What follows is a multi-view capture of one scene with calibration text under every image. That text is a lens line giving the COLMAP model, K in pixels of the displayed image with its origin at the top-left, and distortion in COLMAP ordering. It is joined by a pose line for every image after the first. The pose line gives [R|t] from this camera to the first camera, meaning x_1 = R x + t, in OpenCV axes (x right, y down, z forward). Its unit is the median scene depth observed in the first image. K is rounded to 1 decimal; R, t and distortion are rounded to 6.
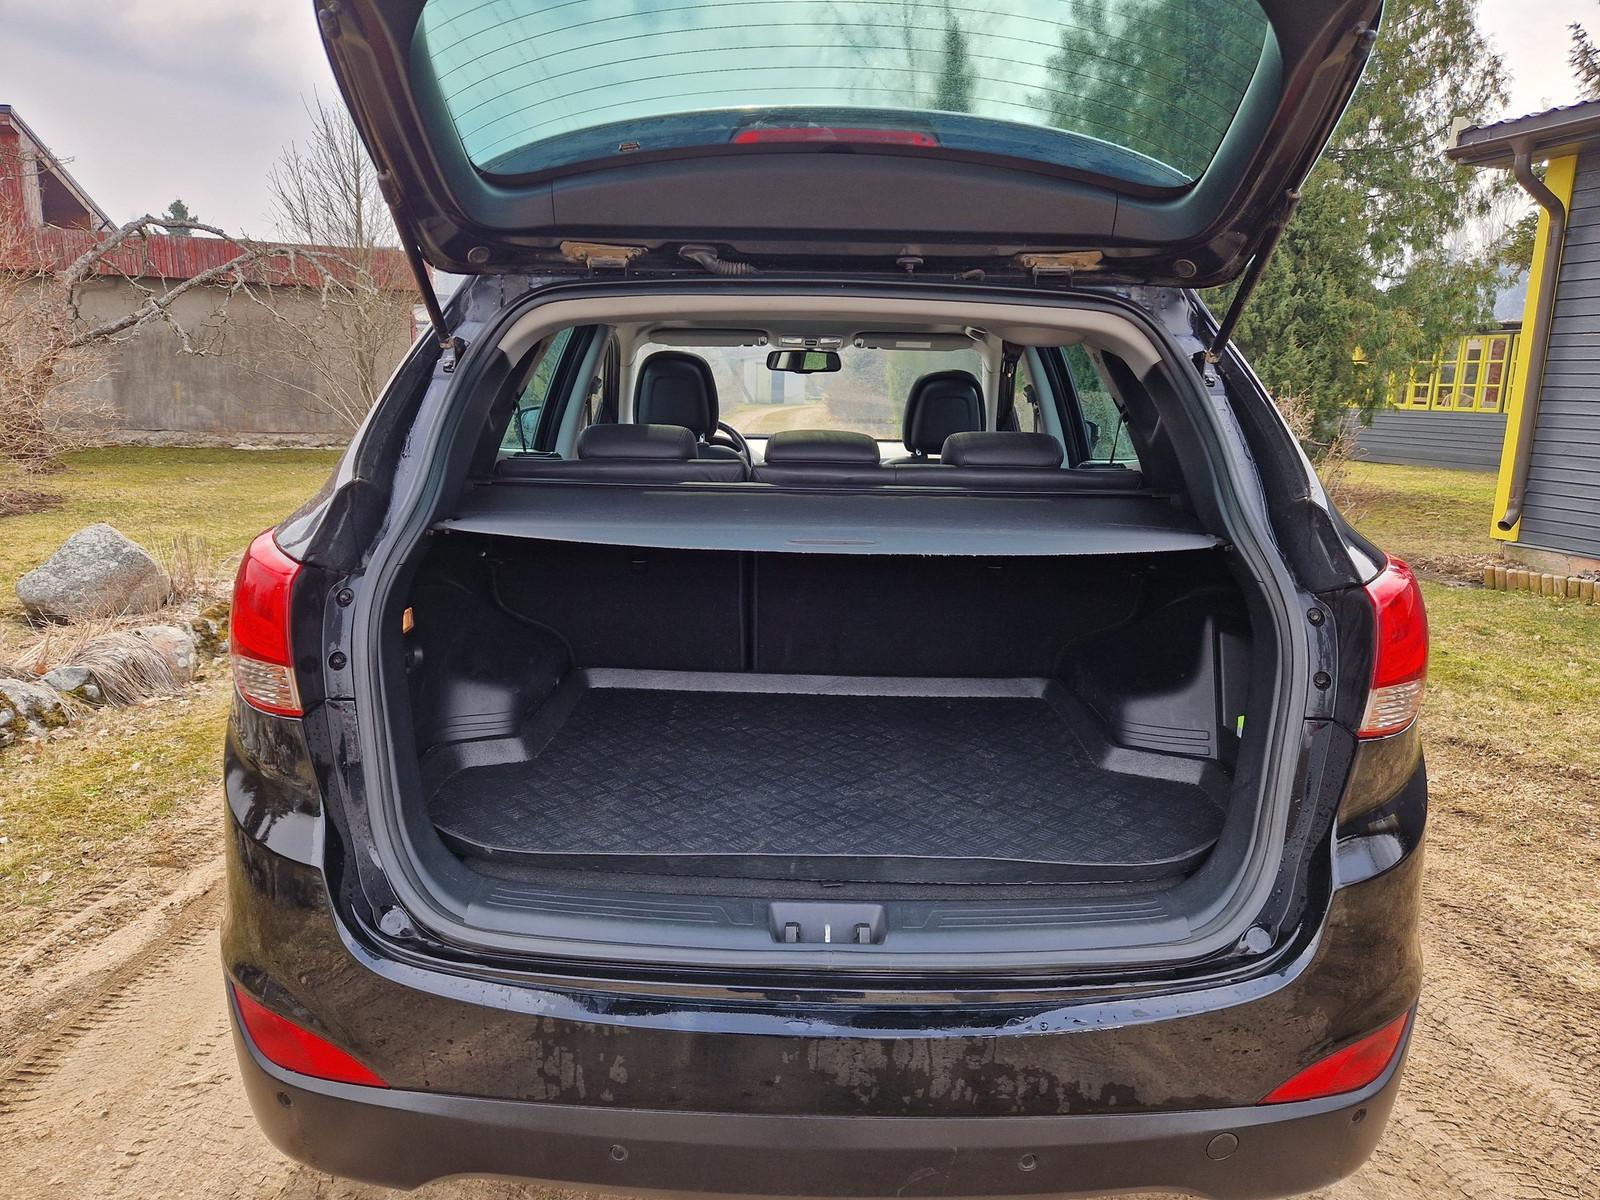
lens RADIAL K [[1069.9, 0, 789.6], [0, 1069.9, 596.9], [0, 0, 1]] dist [0.052653, -0.031278]
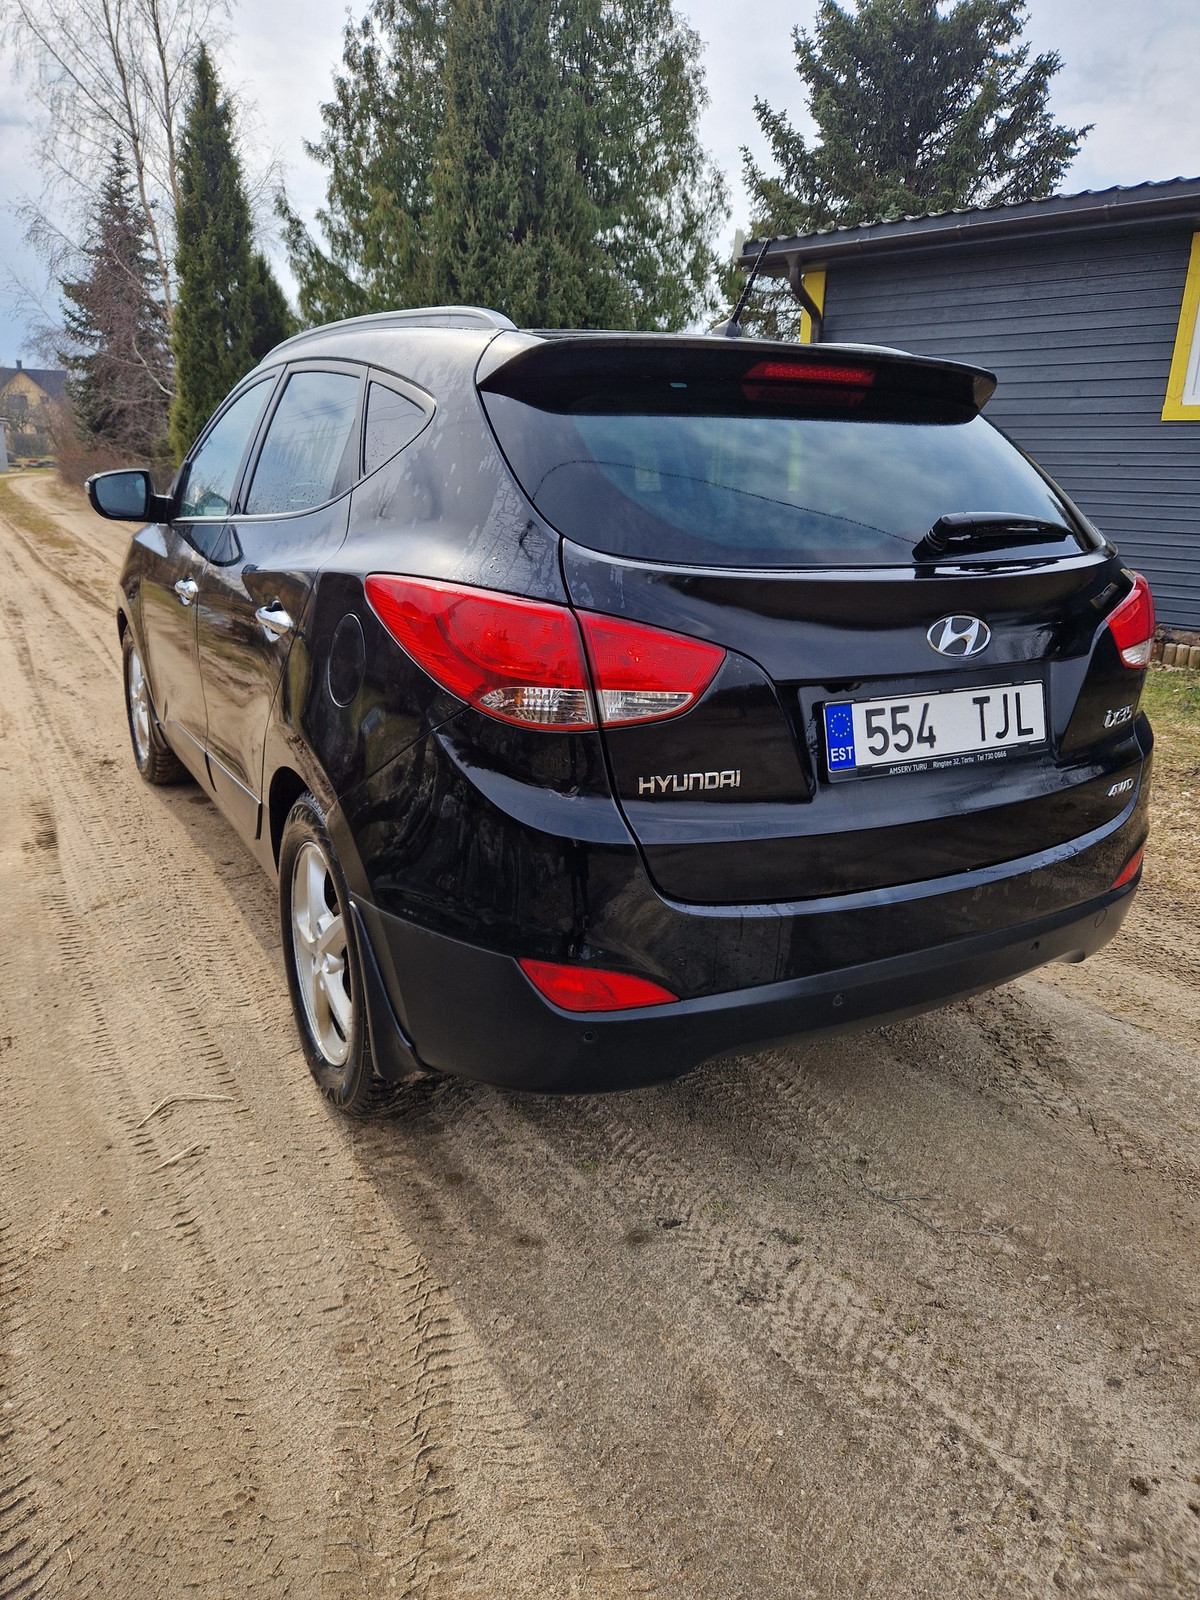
lens RADIAL K [[1069.9, 0, 588.1], [0, 1069.9, 785.3], [0, 0, 1]] dist [0.052653, -0.031278]
pose [[0.873269, -0.139529, 0.466833, -0.182019], [0.090983, 0.987965, 0.125091, 0.003589], [-0.478669, -0.066764, 0.875454, -0.011497]]
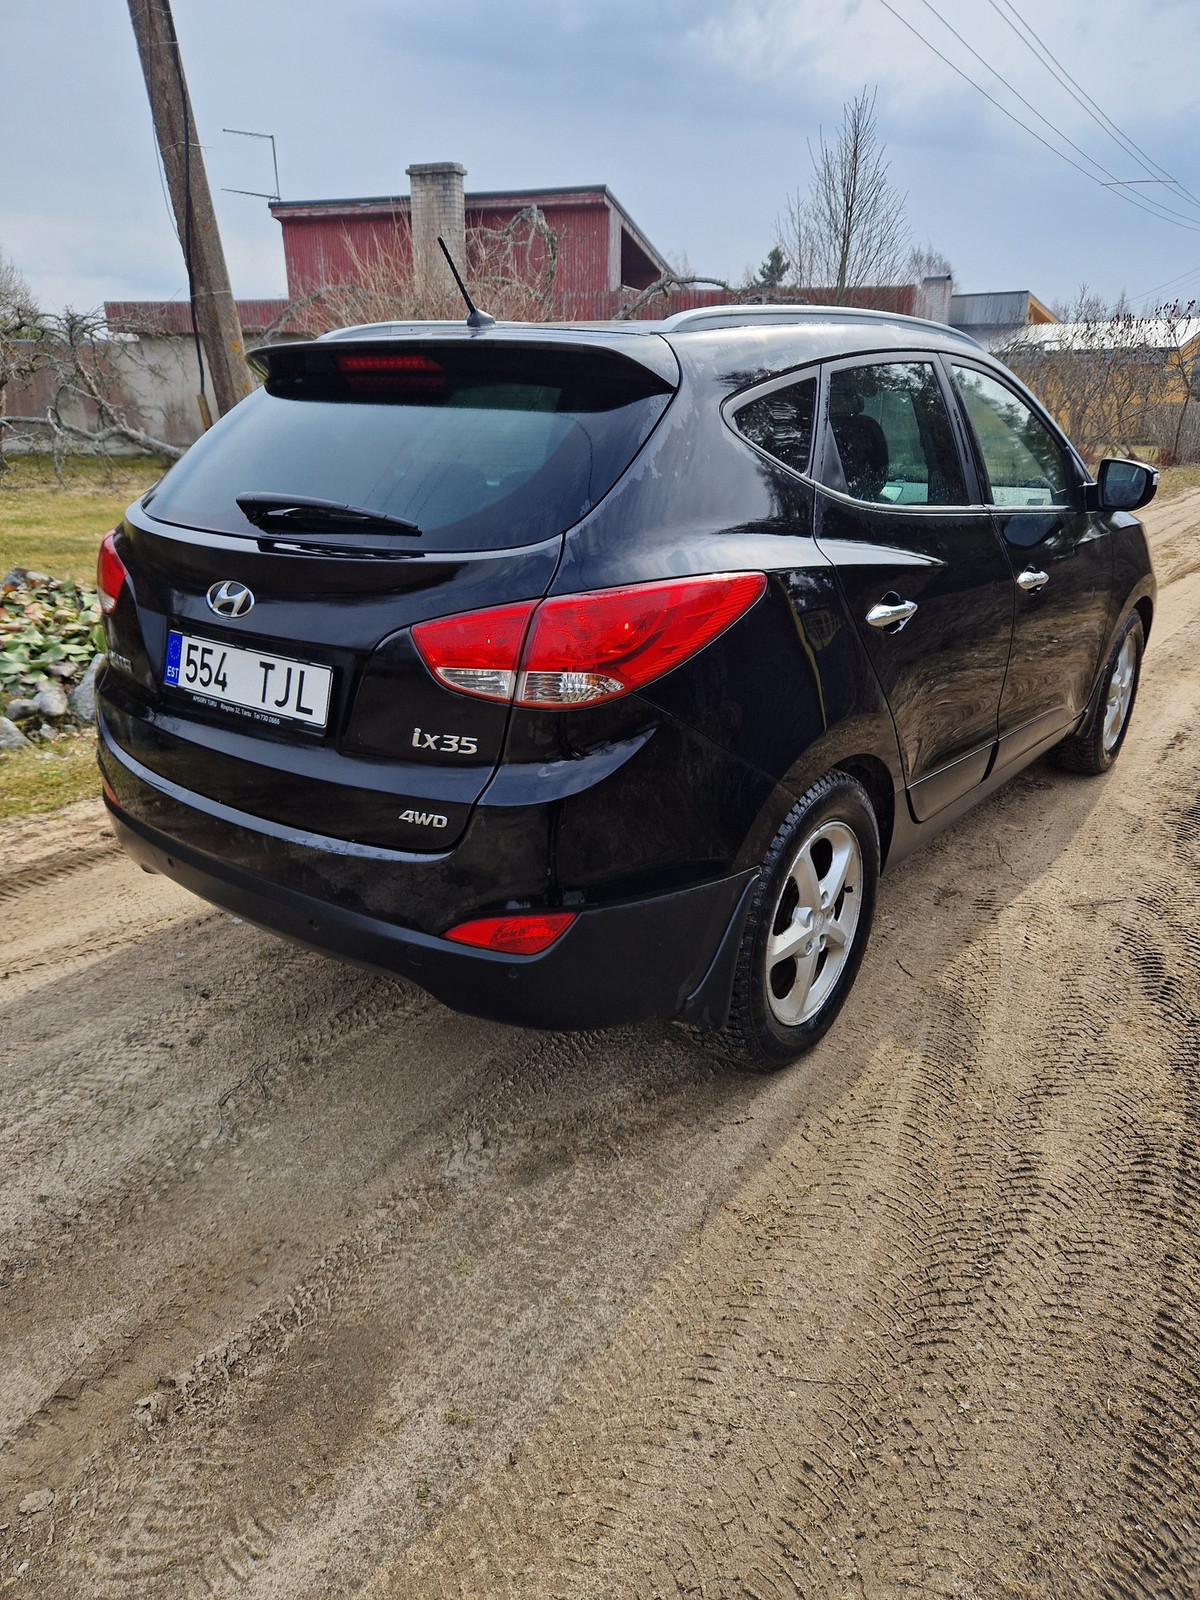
lens RADIAL K [[1069.9, 0, 606.8], [0, 1069.9, 783.0], [0, 0, 1]] dist [0.052653, -0.031278]
pose [[0.799081, 0.188736, -0.570832, 0.248958], [-0.113935, 0.979782, 0.164457, -0.001930], [0.590330, -0.066377, 0.804429, -0.005971]]
